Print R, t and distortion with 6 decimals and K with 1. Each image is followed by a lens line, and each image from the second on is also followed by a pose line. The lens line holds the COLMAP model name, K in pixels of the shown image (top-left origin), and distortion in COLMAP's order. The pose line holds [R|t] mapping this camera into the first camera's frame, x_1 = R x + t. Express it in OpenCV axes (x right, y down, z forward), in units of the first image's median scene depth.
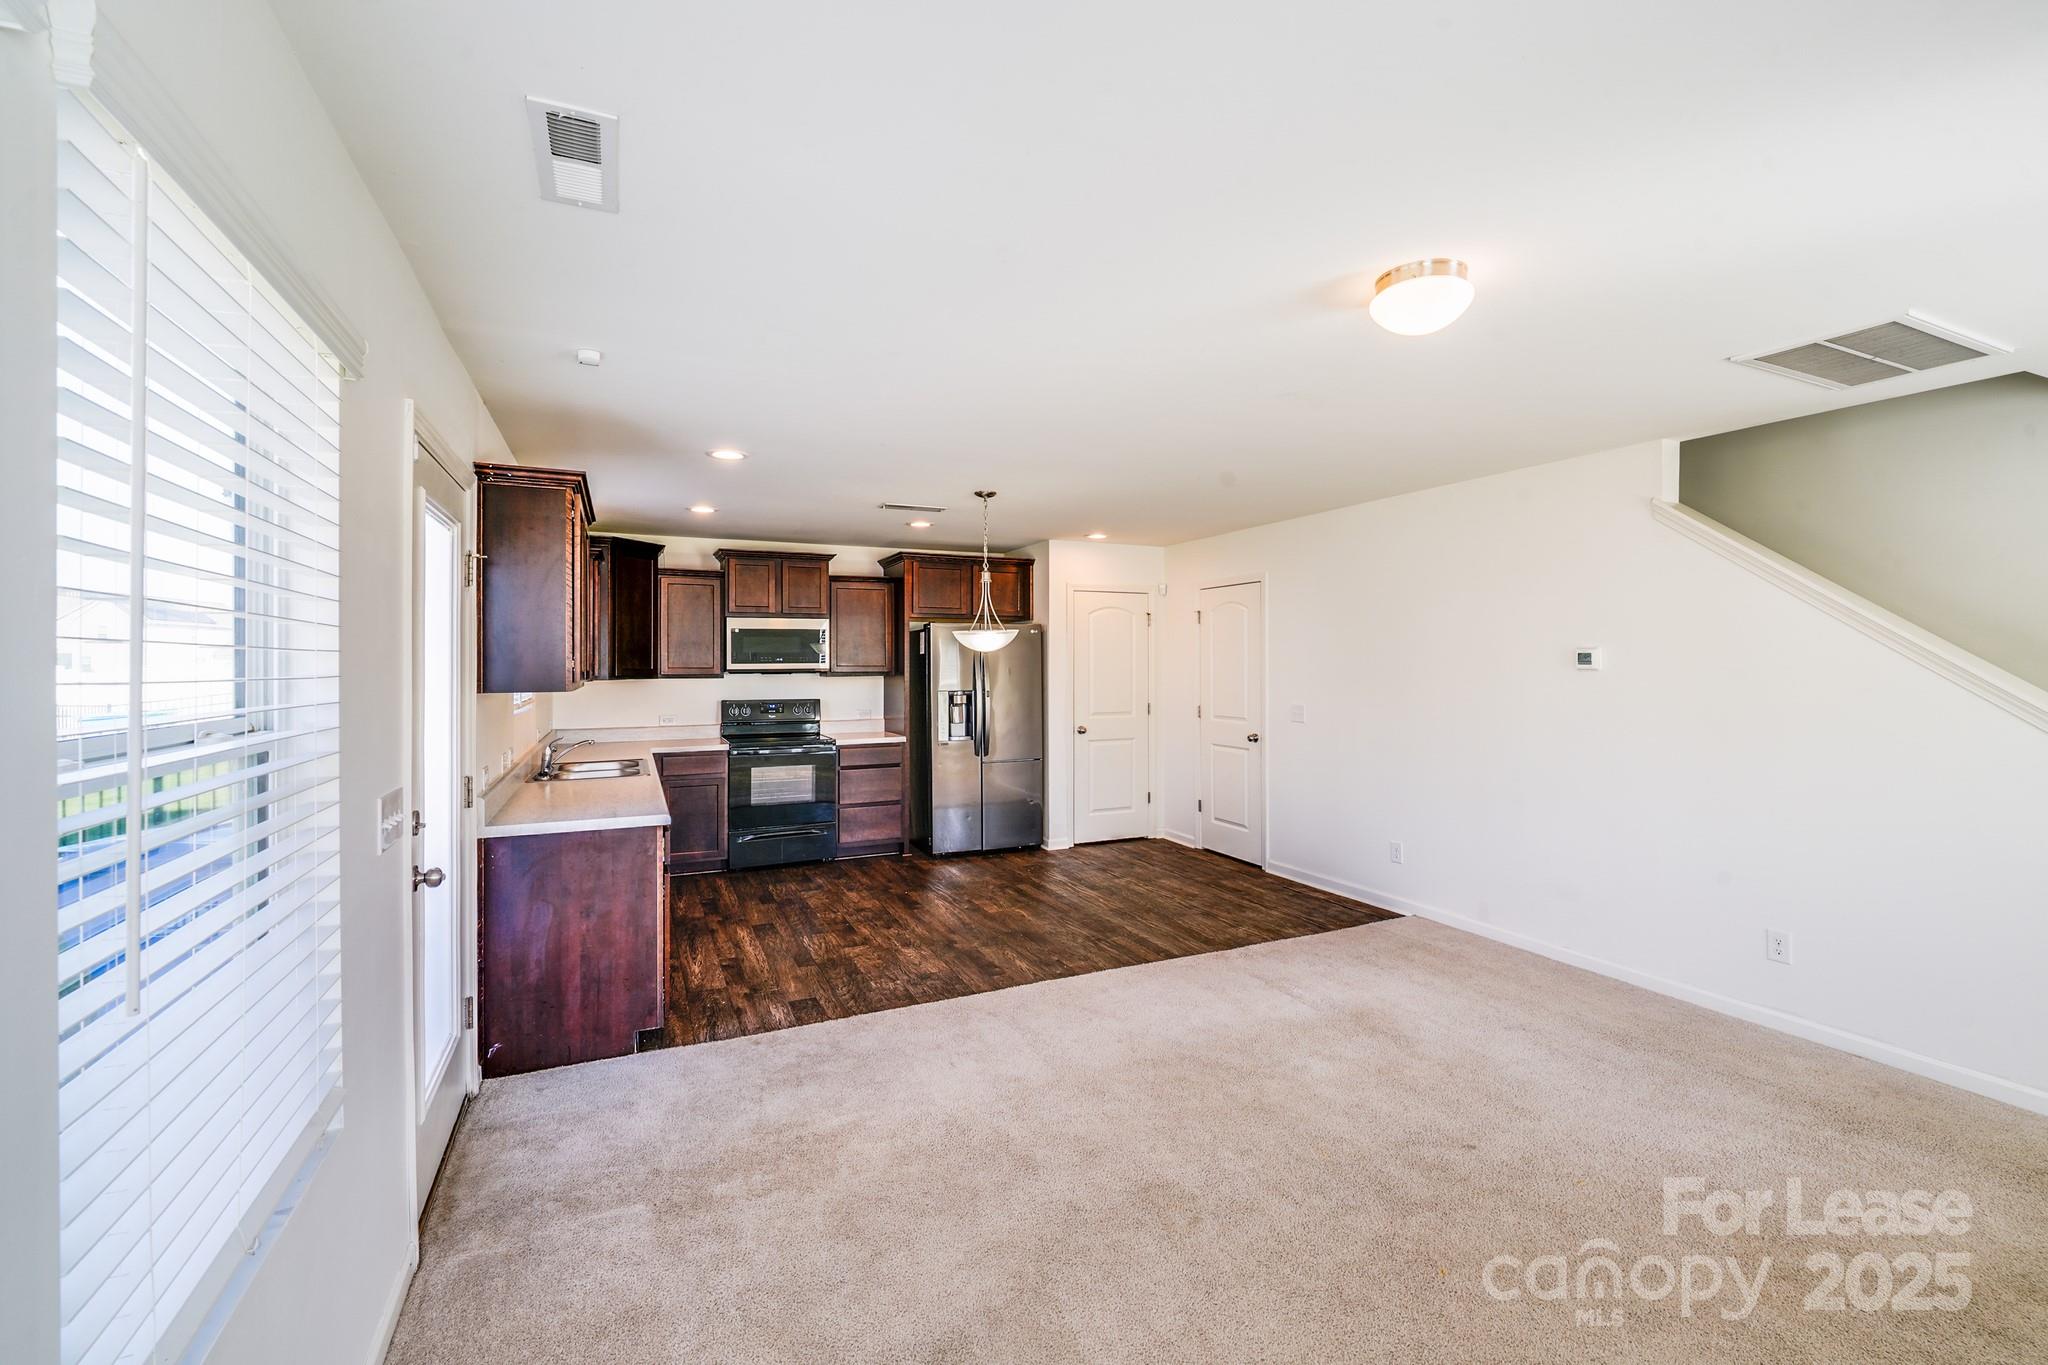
lens RADIAL K [[846.1, 0, 1012.5], [0, 846.1, 672.0], [0, 0, 1]] dist [0.000204, 0.000000]
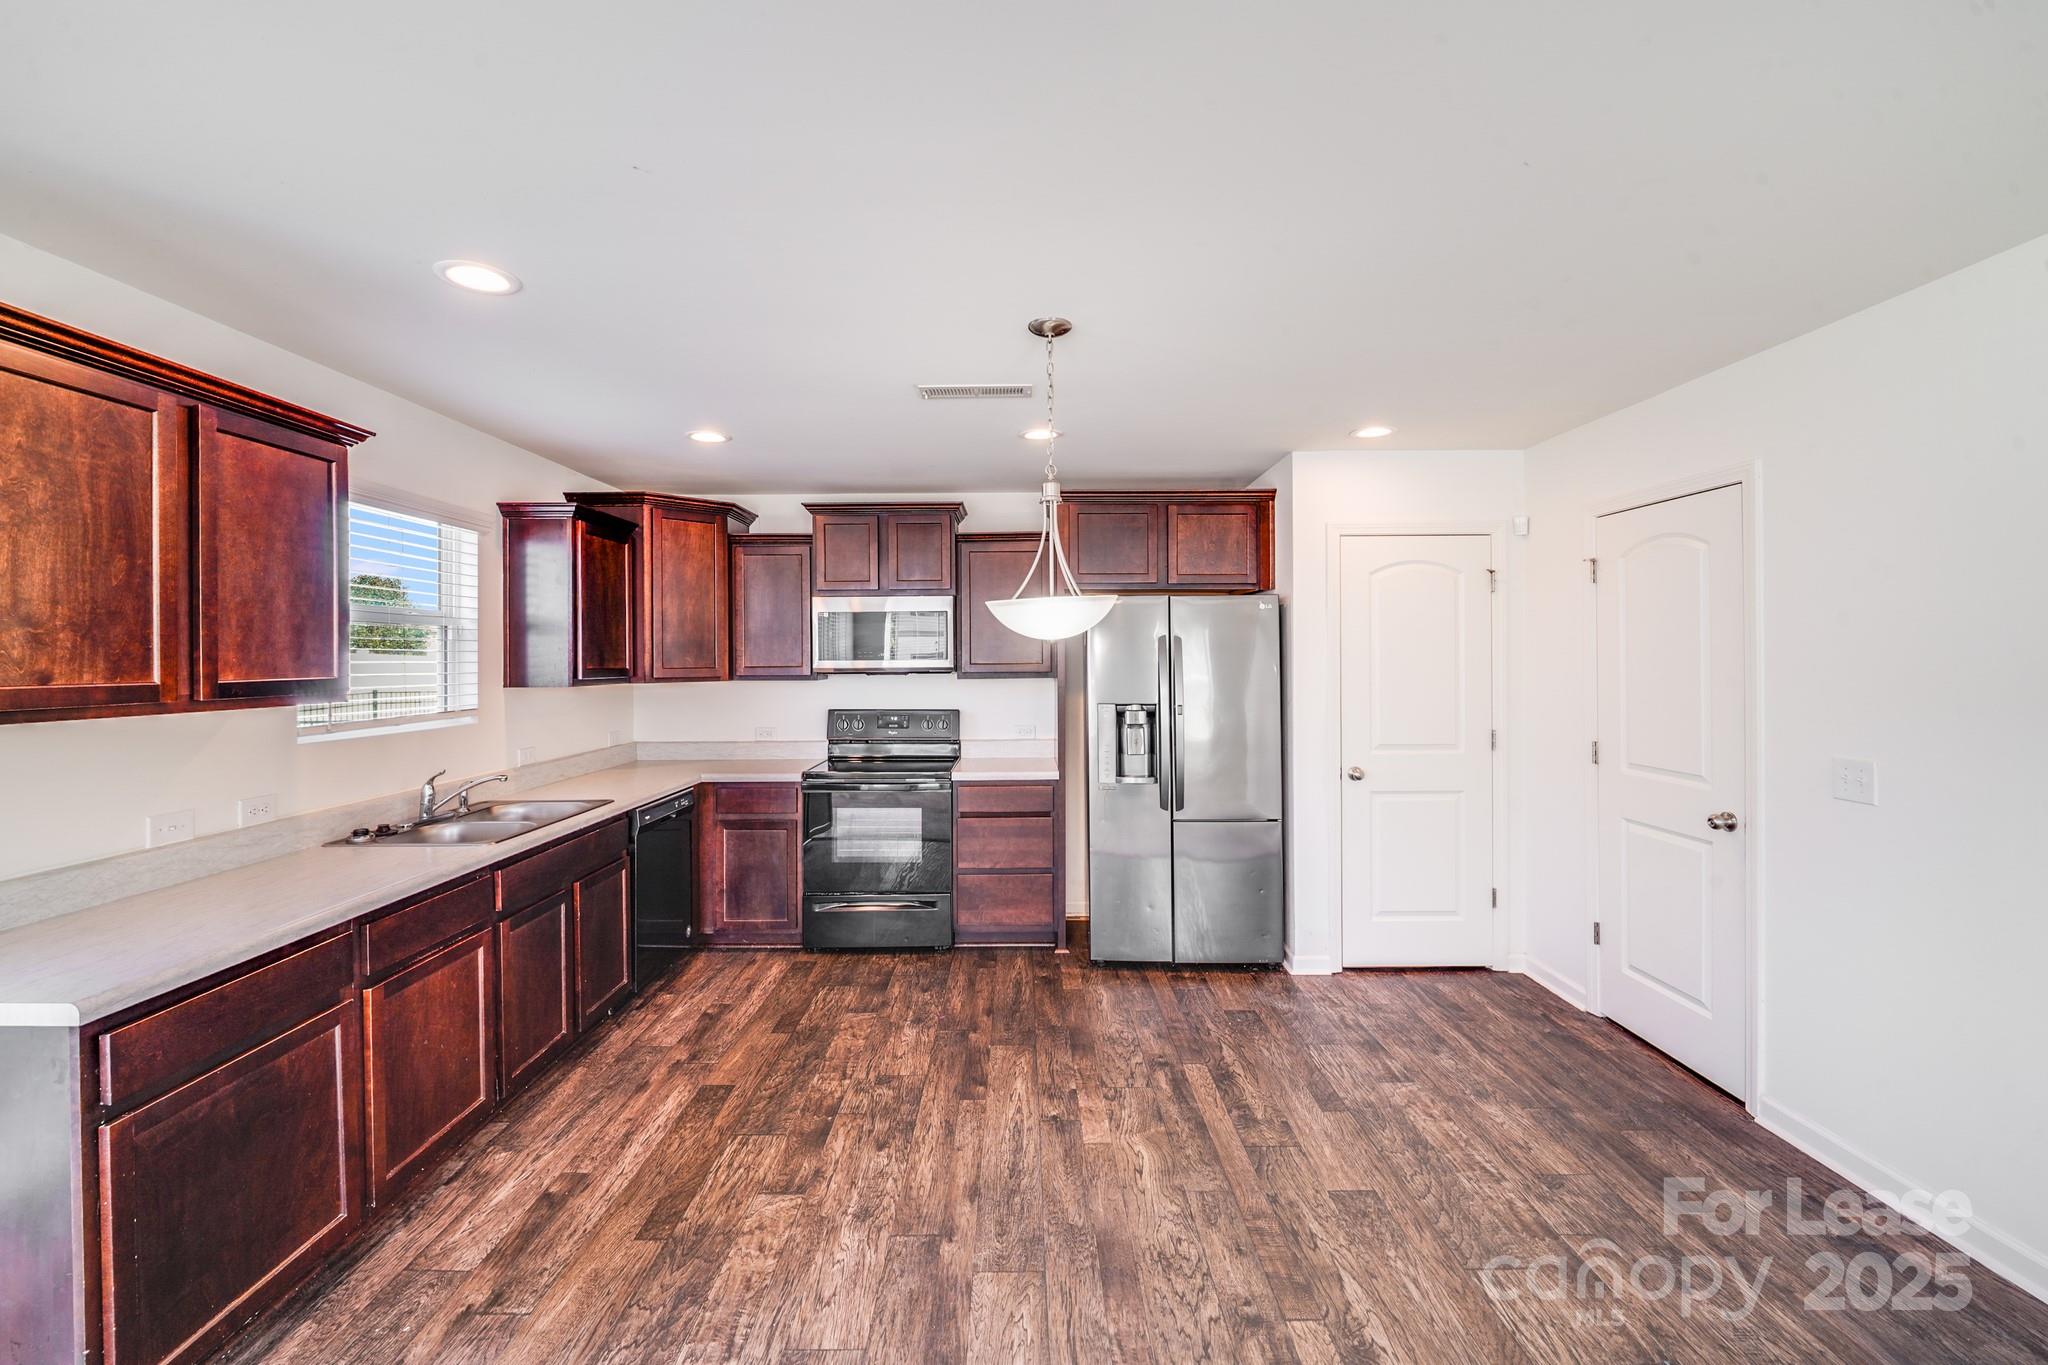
lens RADIAL K [[834.2, 0, 1020.3], [0, 834.2, 656.2], [0, 0, 1]] dist [-0.009708, -0.000661]
pose [[0.907542, -0.002207, -0.419955, 0.124320], [-0.001328, 0.999966, -0.008124, -0.008262], [0.419959, 0.007930, 0.907509, 0.421726]]
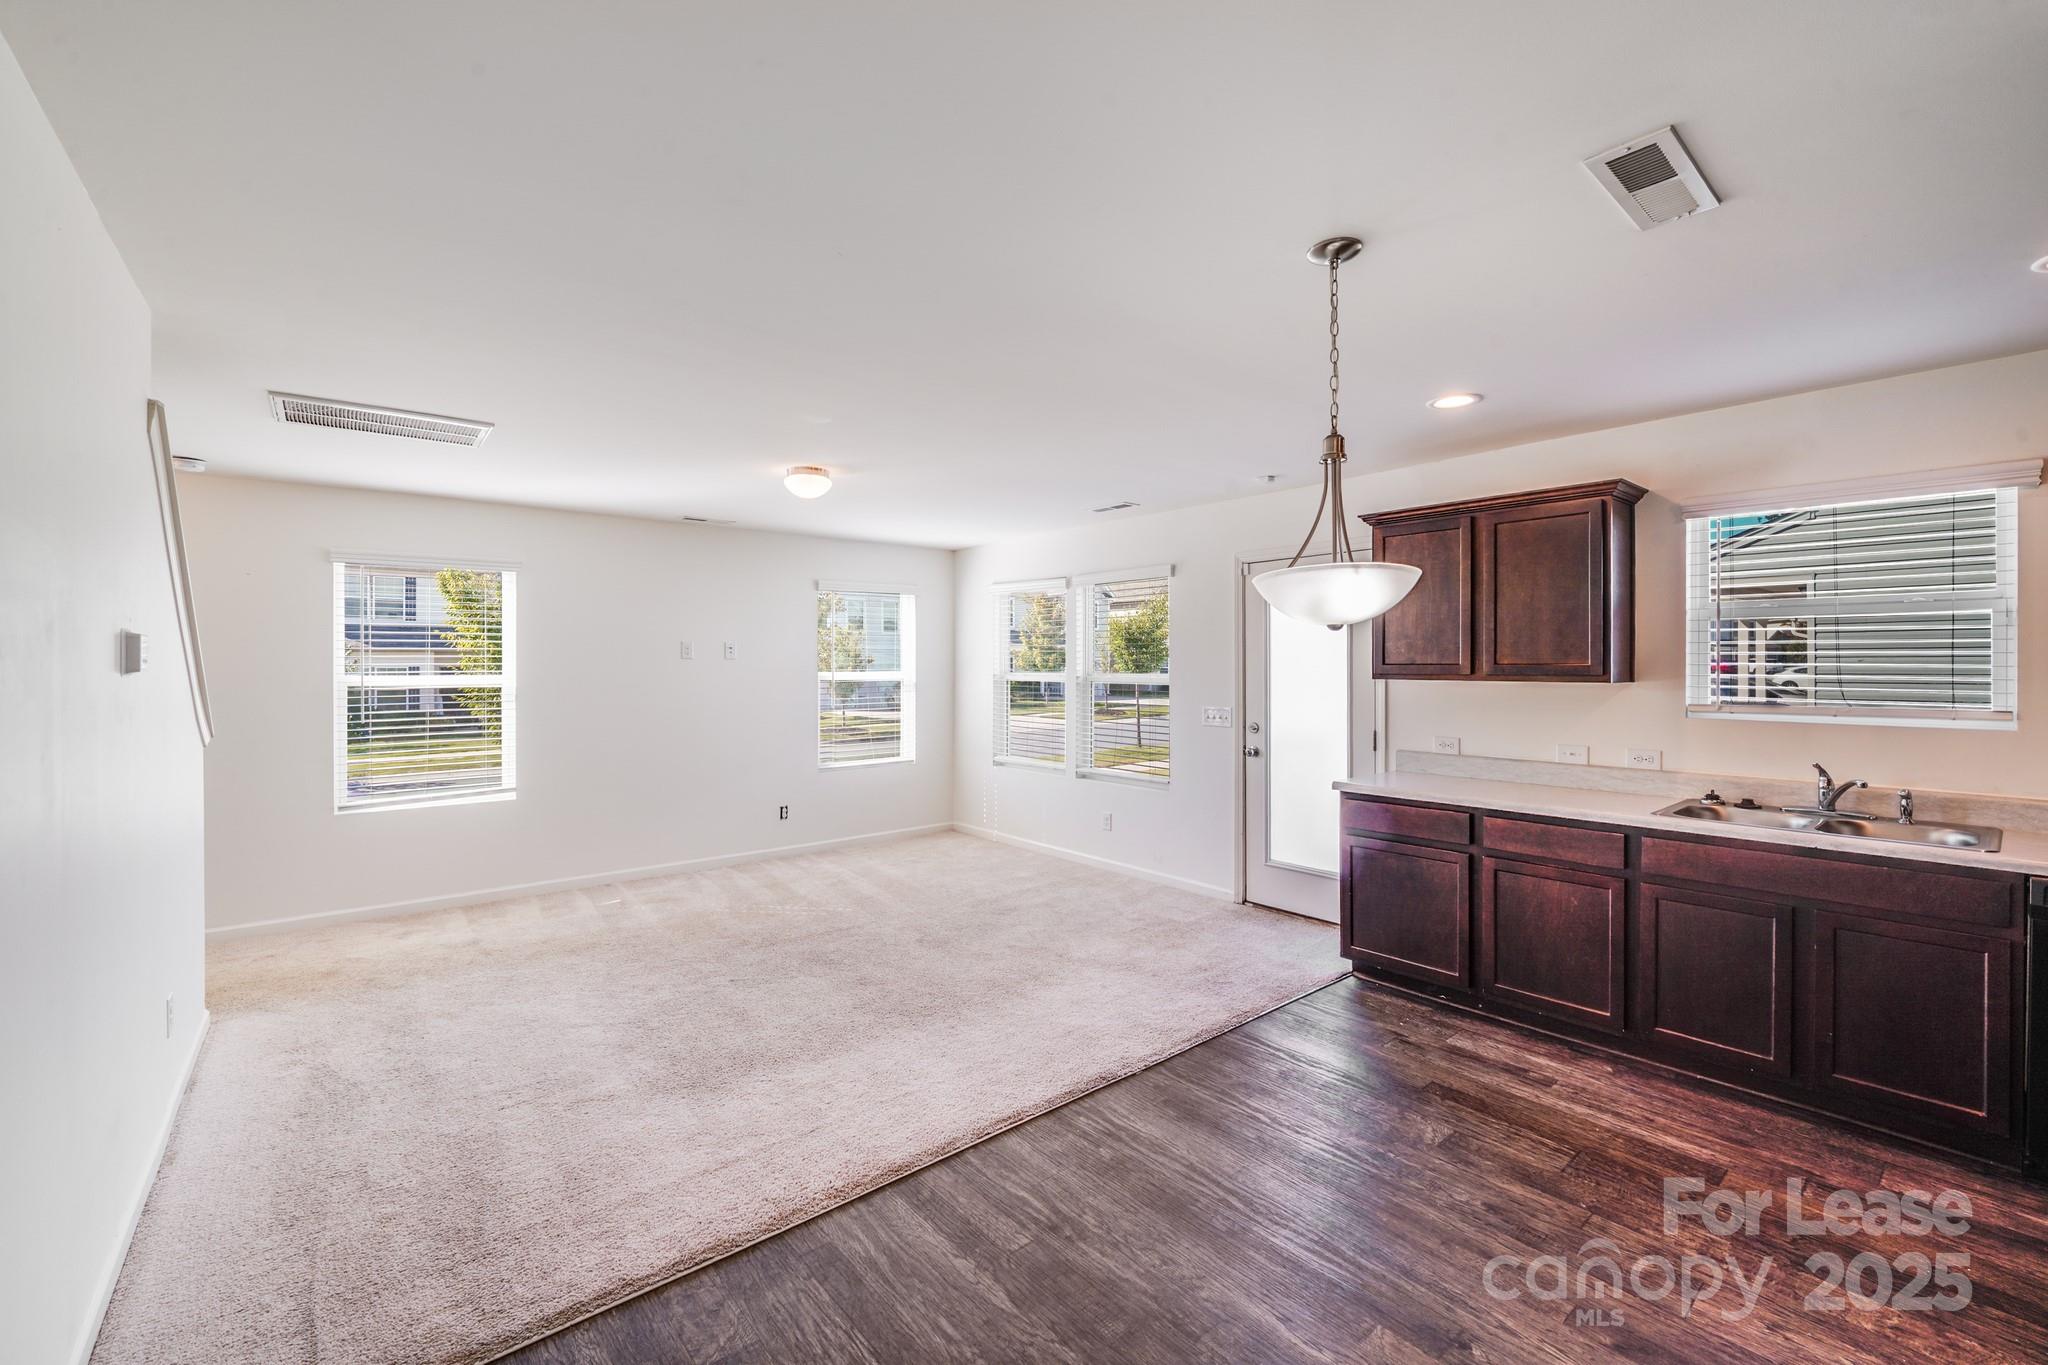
lens RADIAL K [[834.2, 0, 1014.9], [0, 834.2, 668.0], [0, 0, 1]] dist [-0.009708, -0.000661]
pose [[-0.967367, 0.005153, -0.253325, 0.177564], [0.001872, 0.999911, 0.013189, -0.006644], [0.253371, 0.012284, -0.967291, 1.062900]]
